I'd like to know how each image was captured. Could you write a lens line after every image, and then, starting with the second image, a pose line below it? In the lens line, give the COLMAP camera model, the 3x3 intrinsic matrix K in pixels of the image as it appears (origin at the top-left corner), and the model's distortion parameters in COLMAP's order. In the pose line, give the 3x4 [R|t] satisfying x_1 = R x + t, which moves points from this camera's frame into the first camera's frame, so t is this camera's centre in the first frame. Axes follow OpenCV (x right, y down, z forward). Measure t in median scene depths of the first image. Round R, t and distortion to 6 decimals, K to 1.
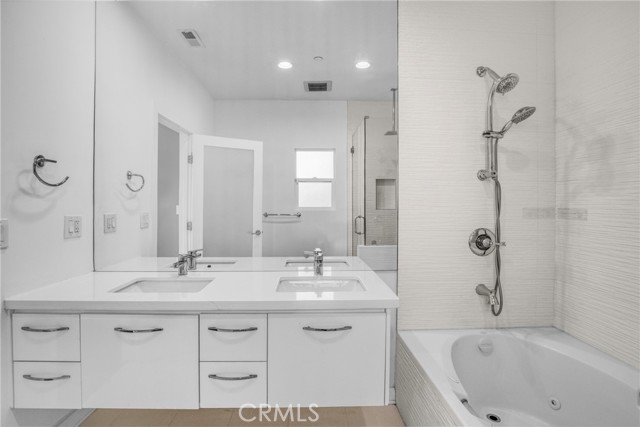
lens RADIAL K [[301.9, 0, 318.0], [0, 301.9, 211.2], [0, 0, 1]] dist [-0.009926, 0.000773]
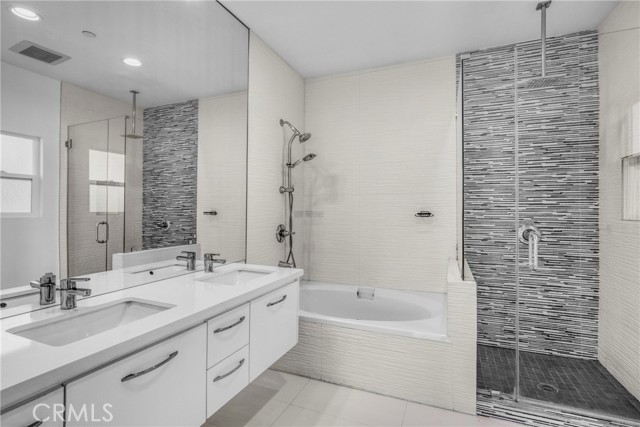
lens RADIAL K [[301.9, 0, 313.1], [0, 301.9, 214.4], [0, 0, 1]] dist [-0.009926, 0.000773]
pose [[0.460475, -0.024217, 0.887342, -0.769606], [0.030542, 0.999468, 0.011428, -0.008824], [-0.887147, 0.021839, 0.460970, 0.155793]]
